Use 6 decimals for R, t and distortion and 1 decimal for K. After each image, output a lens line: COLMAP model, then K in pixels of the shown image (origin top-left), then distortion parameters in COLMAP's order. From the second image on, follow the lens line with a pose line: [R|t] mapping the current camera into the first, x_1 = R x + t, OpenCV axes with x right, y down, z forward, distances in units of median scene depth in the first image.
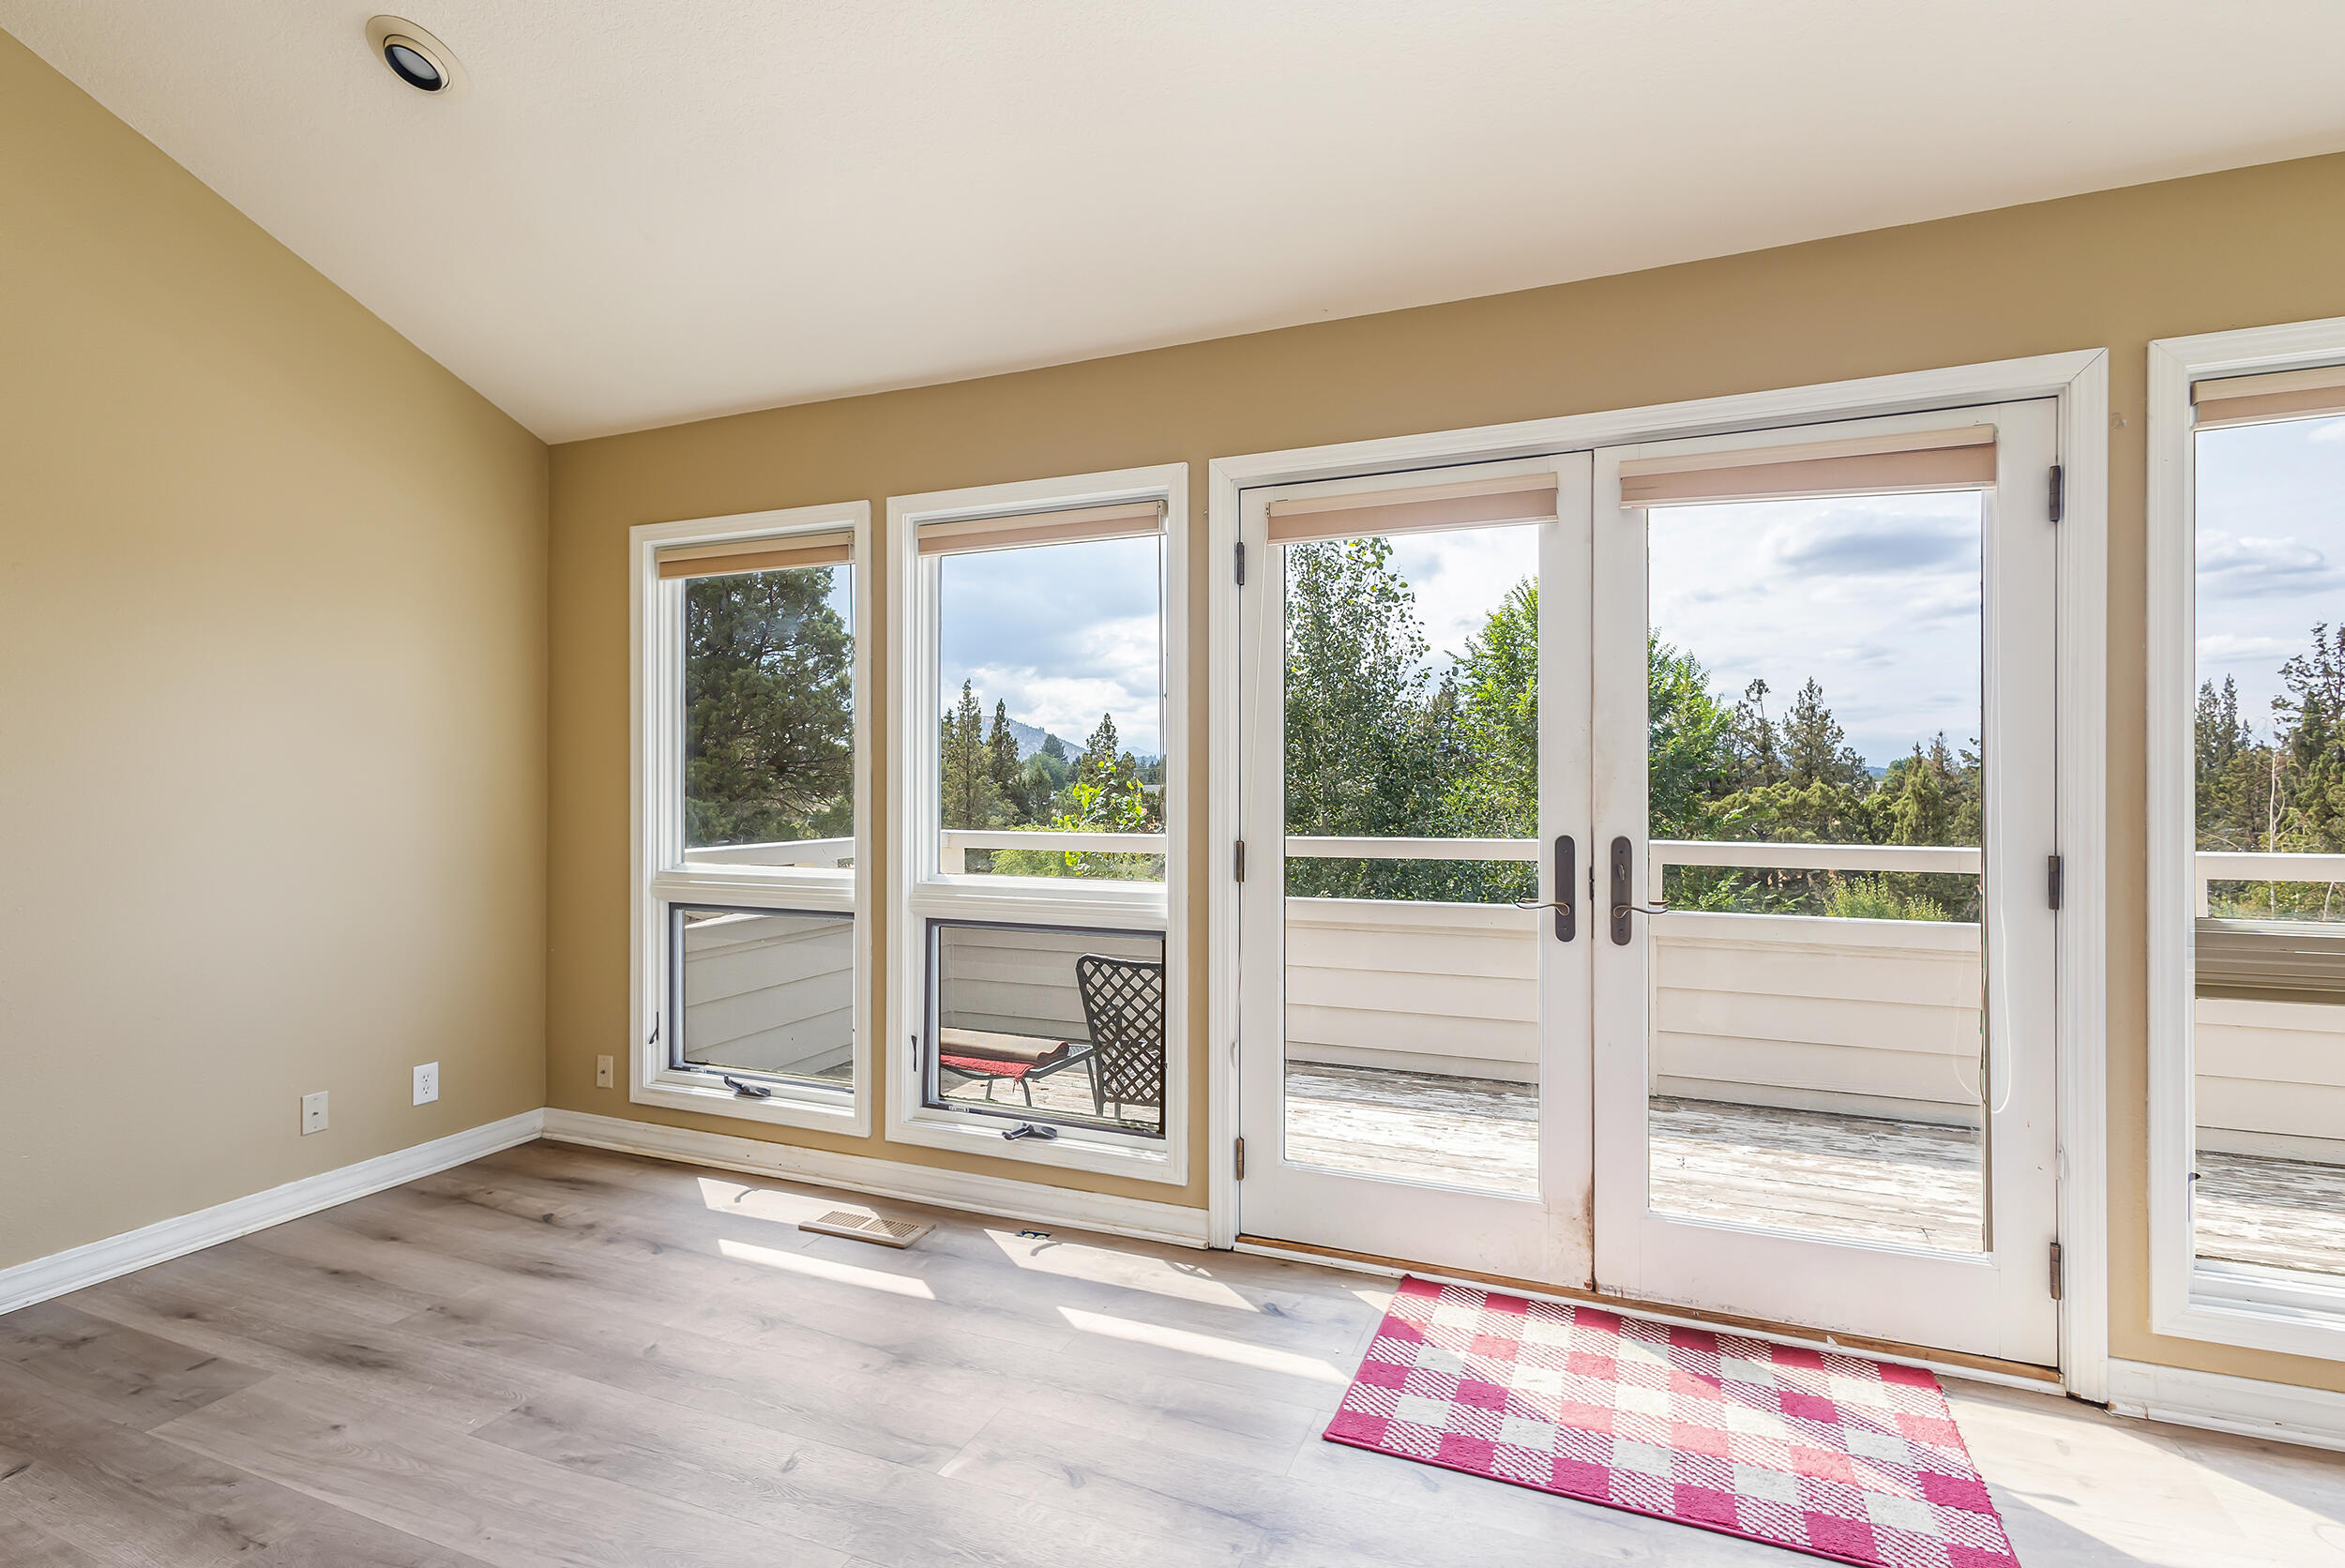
lens RADIAL K [[1147.2, 0, 1168.5], [0, 1147.2, 779.2], [0, 0, 1]] dist [-0.004022, 0.003255]
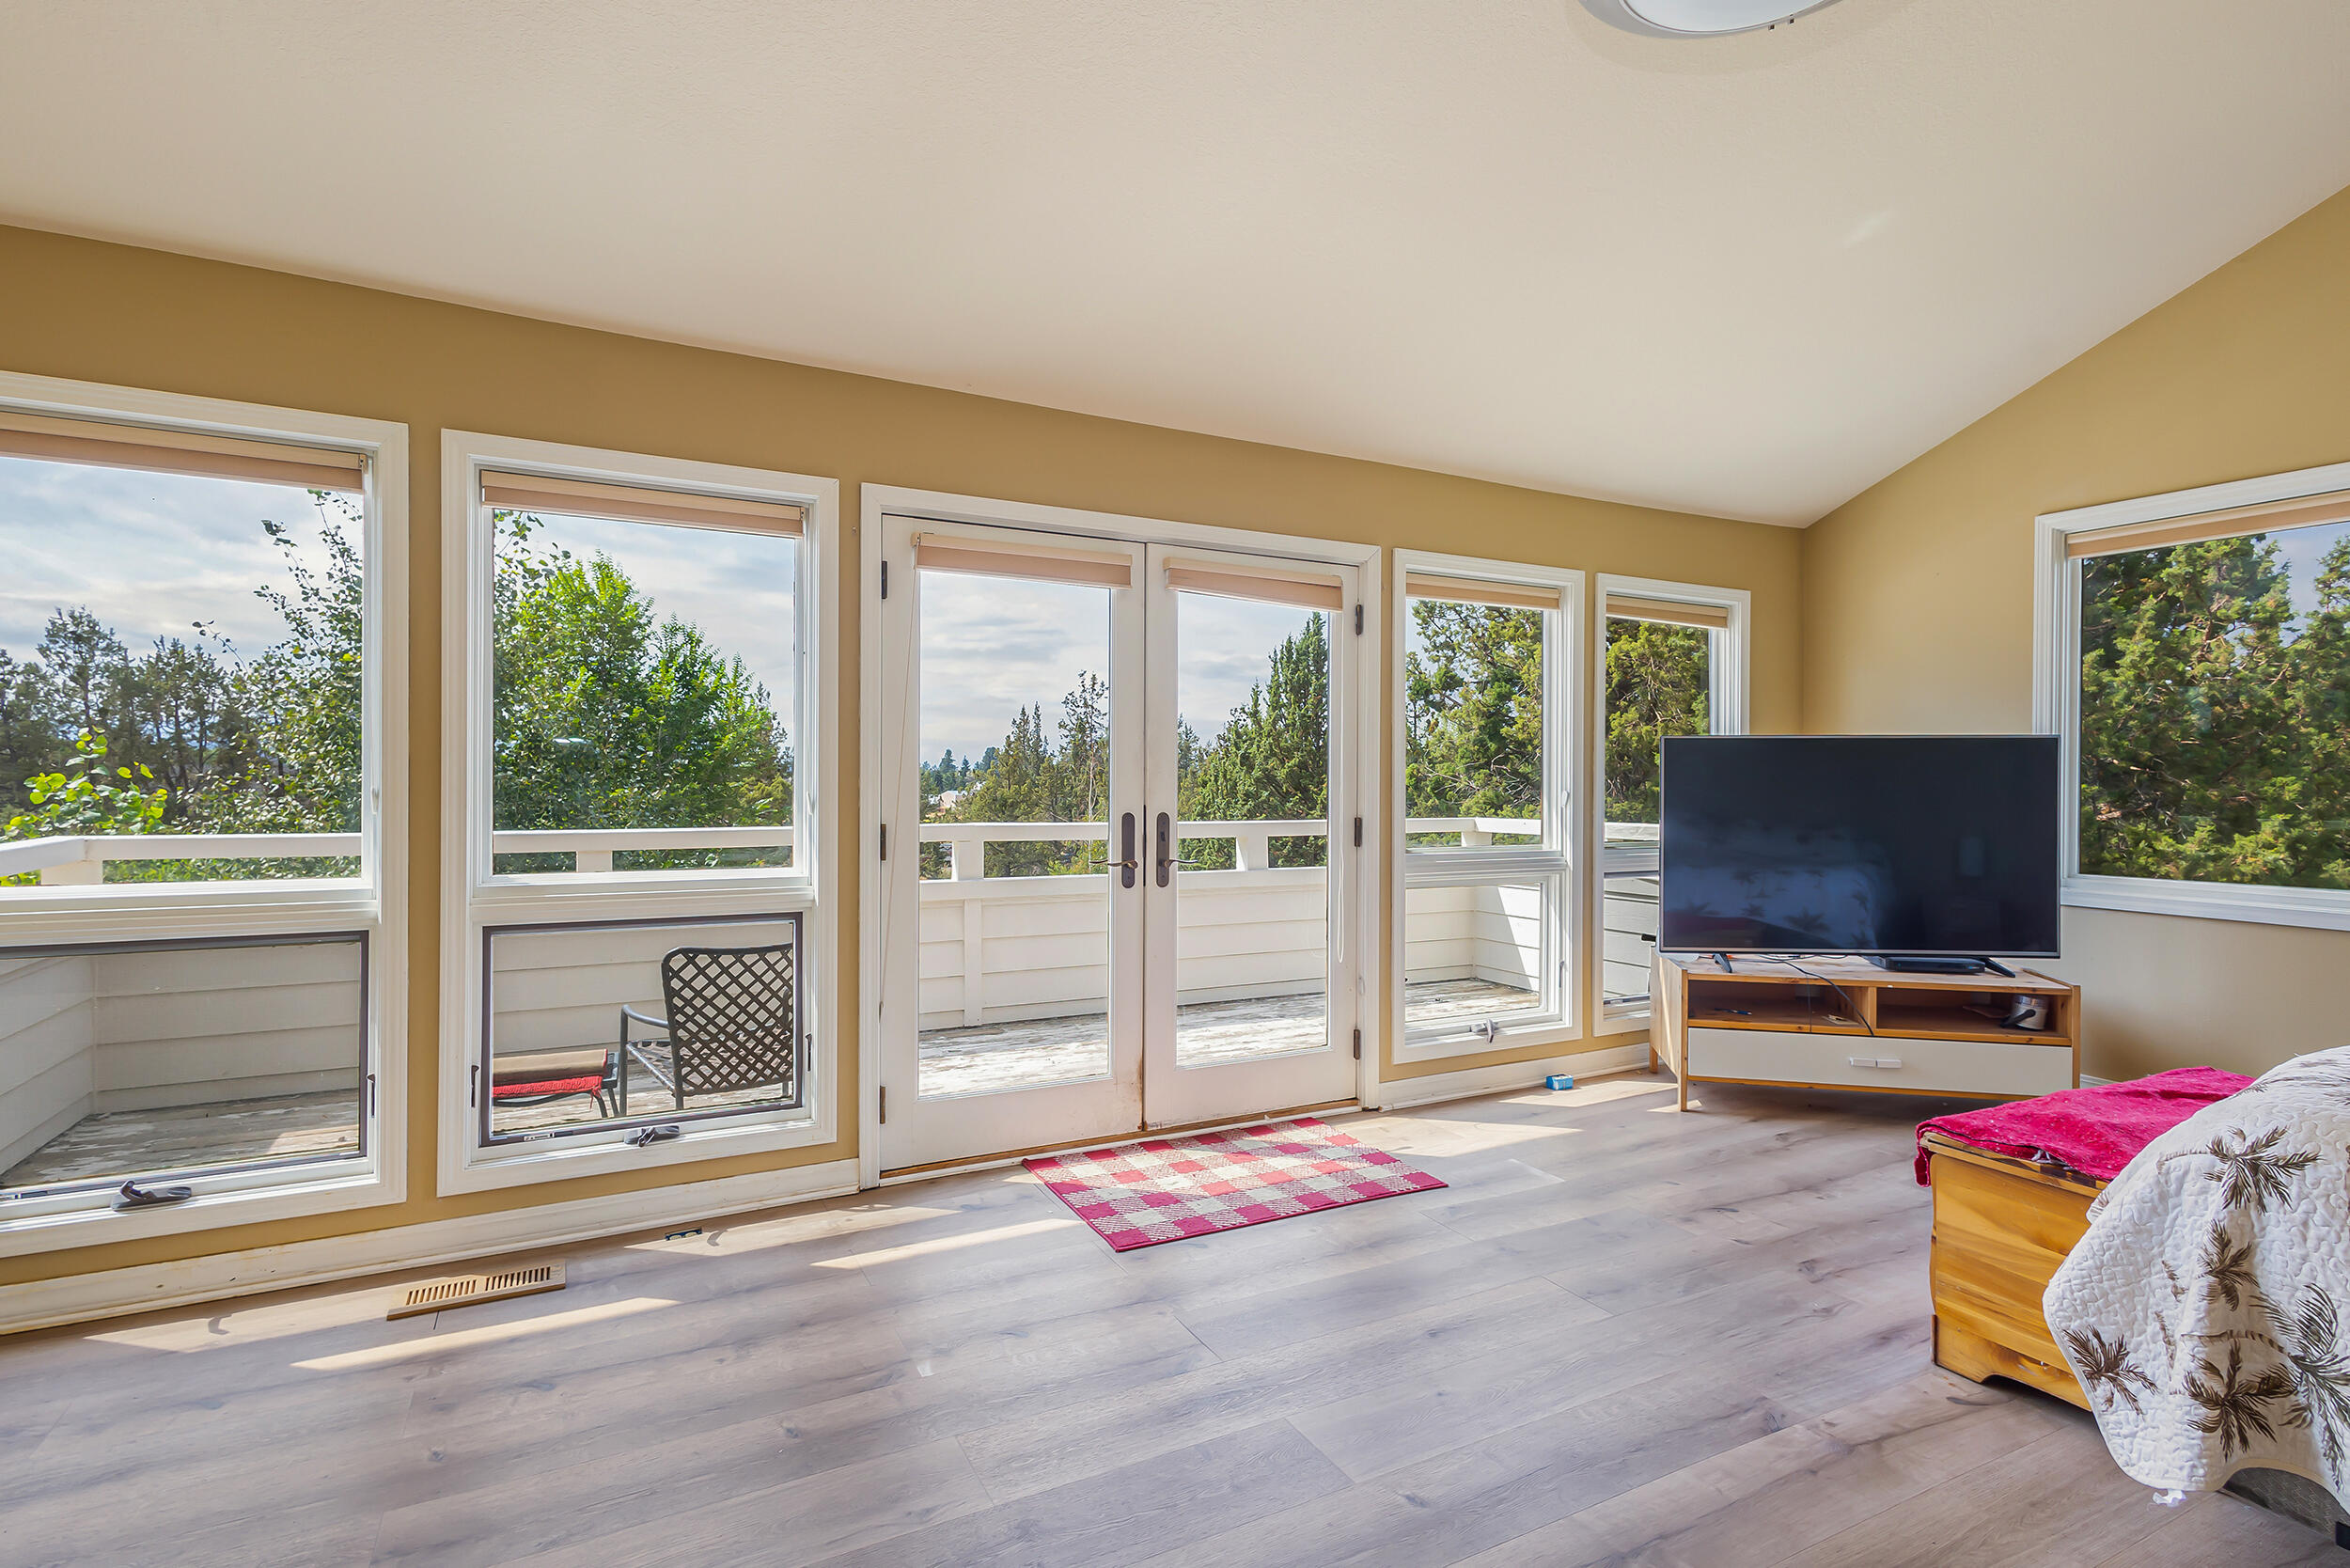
lens RADIAL K [[1149.8, 0, 1183.9], [0, 1149.8, 788.8], [0, 0, 1]] dist [-0.004022, 0.003255]
pose [[0.619031, 0.000238, 0.785367, -0.681245], [-0.010258, 0.999917, 0.007782, 0.005901], [-0.785300, -0.012874, 0.618982, 0.068075]]
